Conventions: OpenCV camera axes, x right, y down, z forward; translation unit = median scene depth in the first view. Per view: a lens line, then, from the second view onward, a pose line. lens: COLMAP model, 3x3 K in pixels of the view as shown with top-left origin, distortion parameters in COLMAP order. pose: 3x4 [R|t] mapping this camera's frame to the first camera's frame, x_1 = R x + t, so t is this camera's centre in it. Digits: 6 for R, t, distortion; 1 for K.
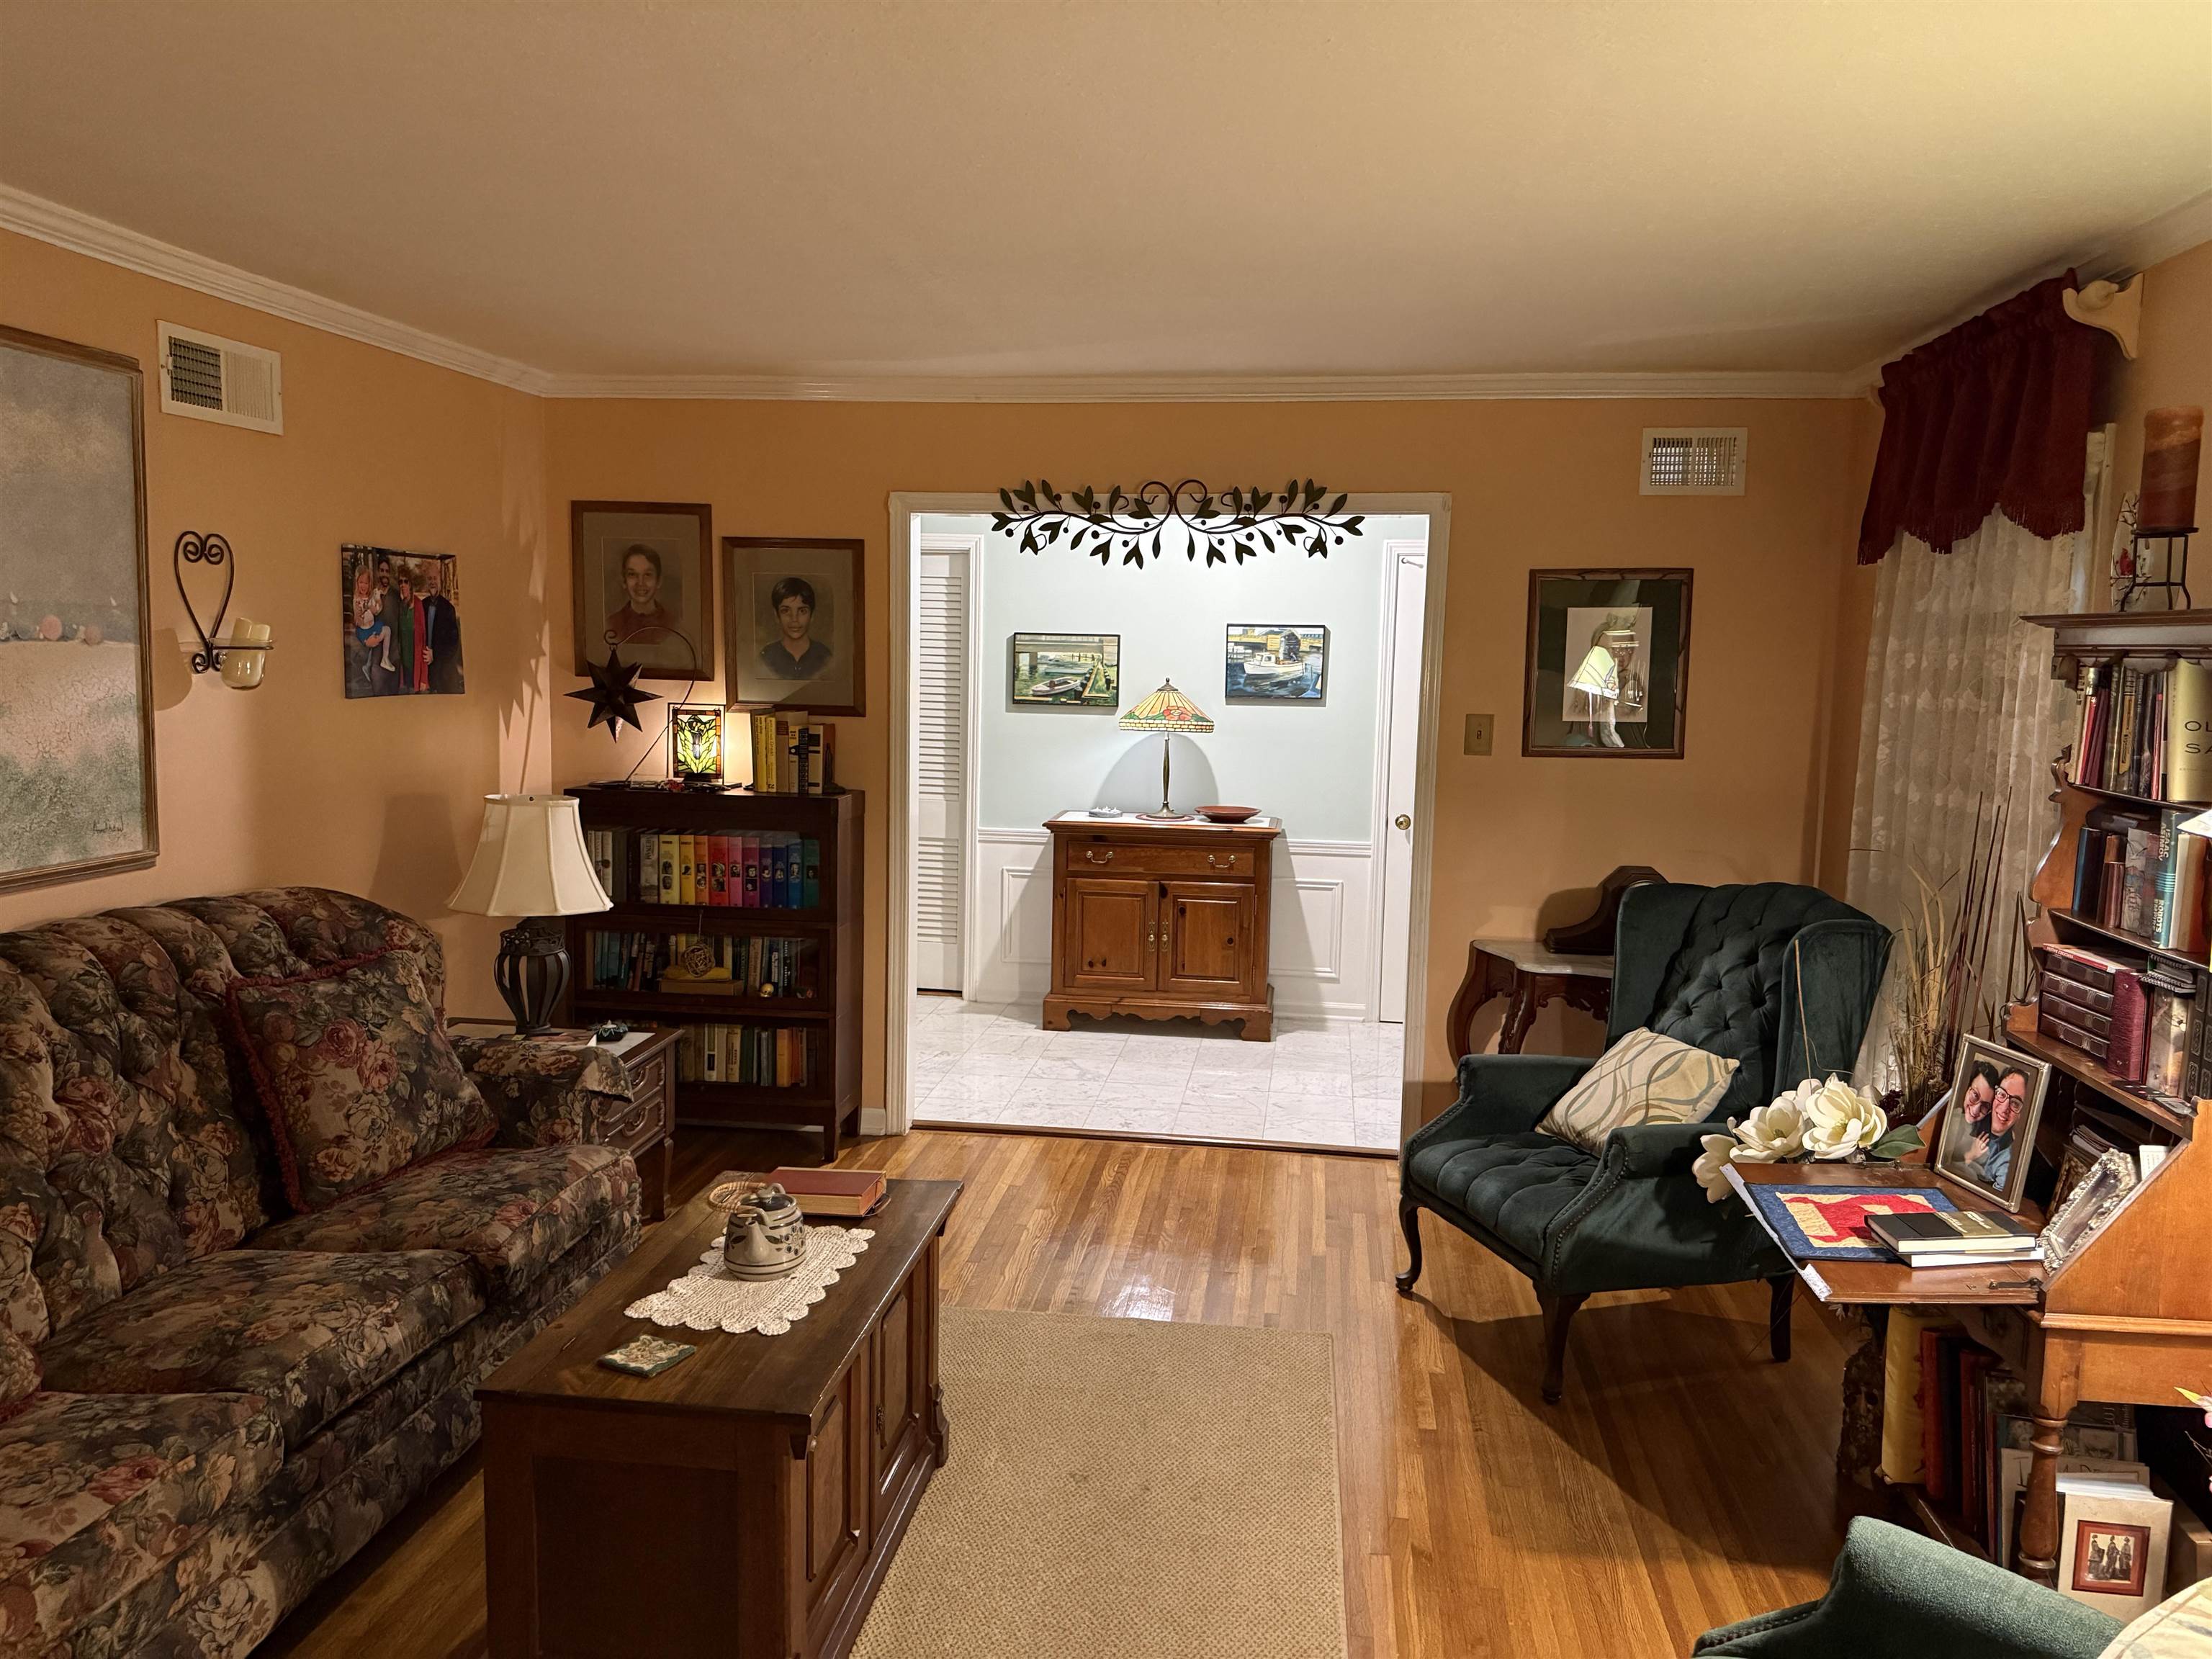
lens RADIAL K [[1551.6, 0, 1107.8], [0, 1551.6, 823.6], [0, 0, 1]] dist [0.017440, -0.019339]
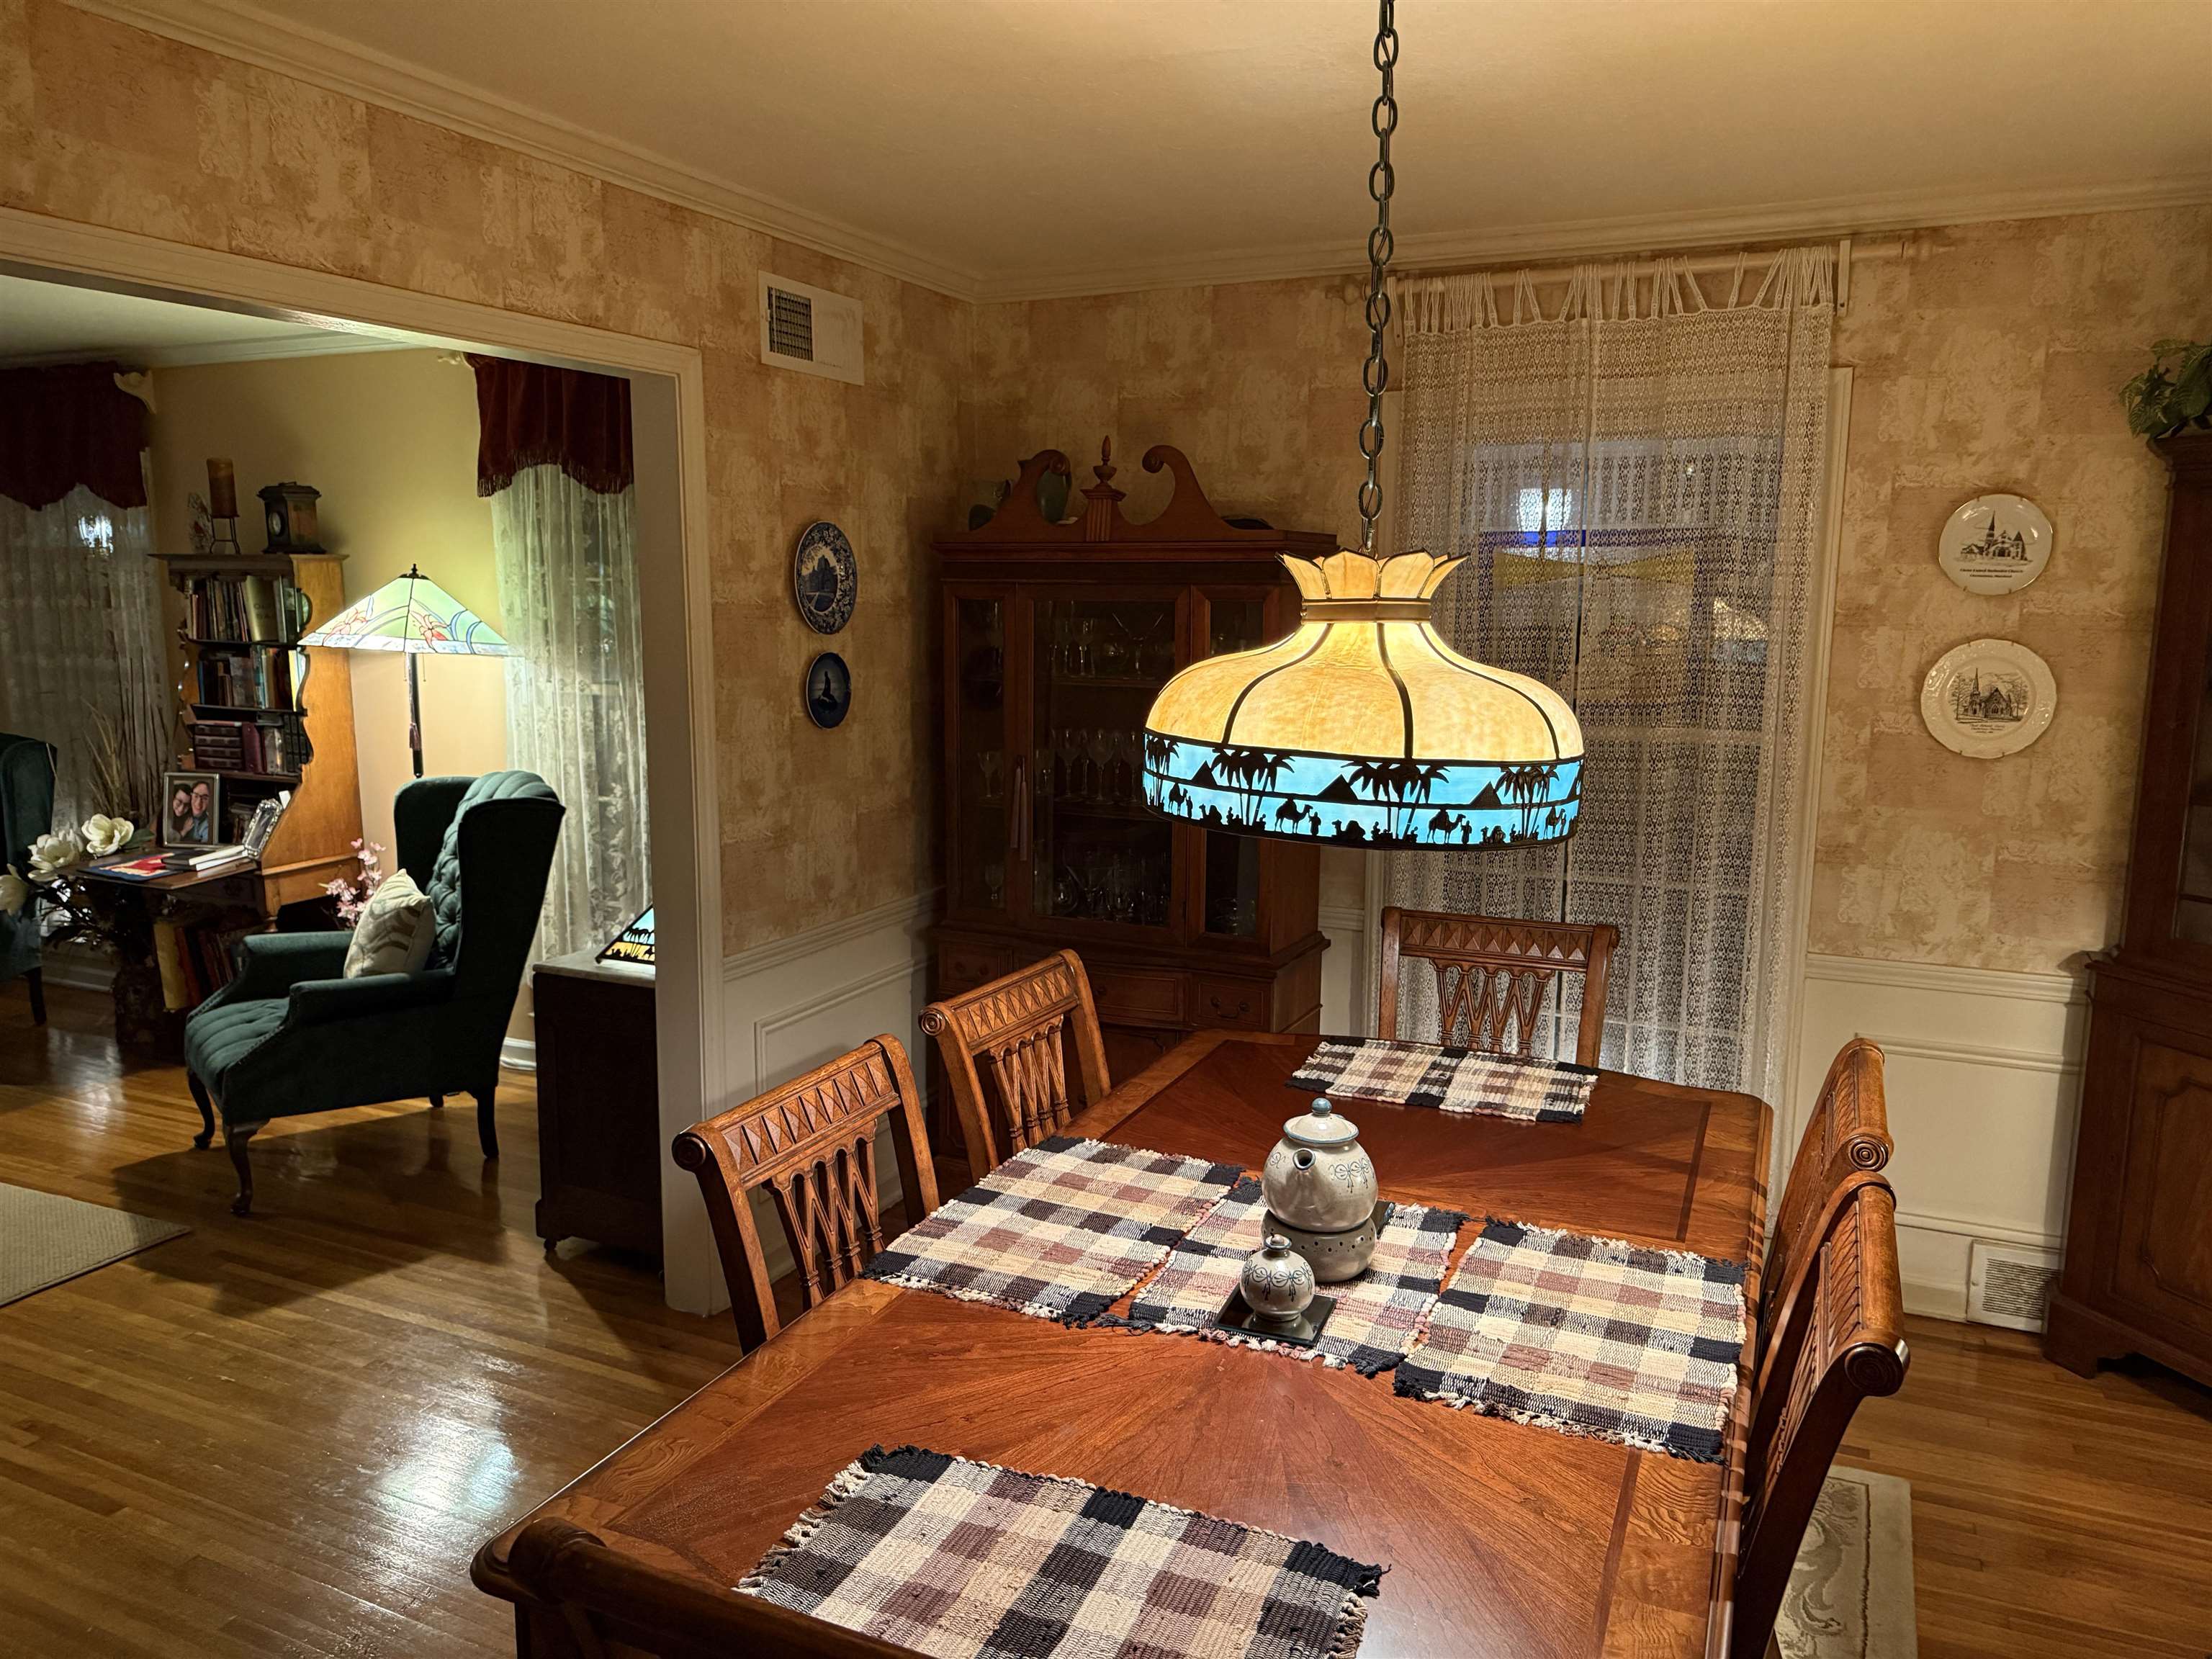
lens RADIAL K [[1551.6, 0, 1107.4], [0, 1551.6, 832.7], [0, 0, 1]] dist [0.017440, -0.019339]
pose [[0.293550, -0.172477, 0.940255, -0.974295], [0.110189, 0.983138, 0.145942, 0.057440], [-0.949572, 0.060764, 0.307605, -0.727216]]
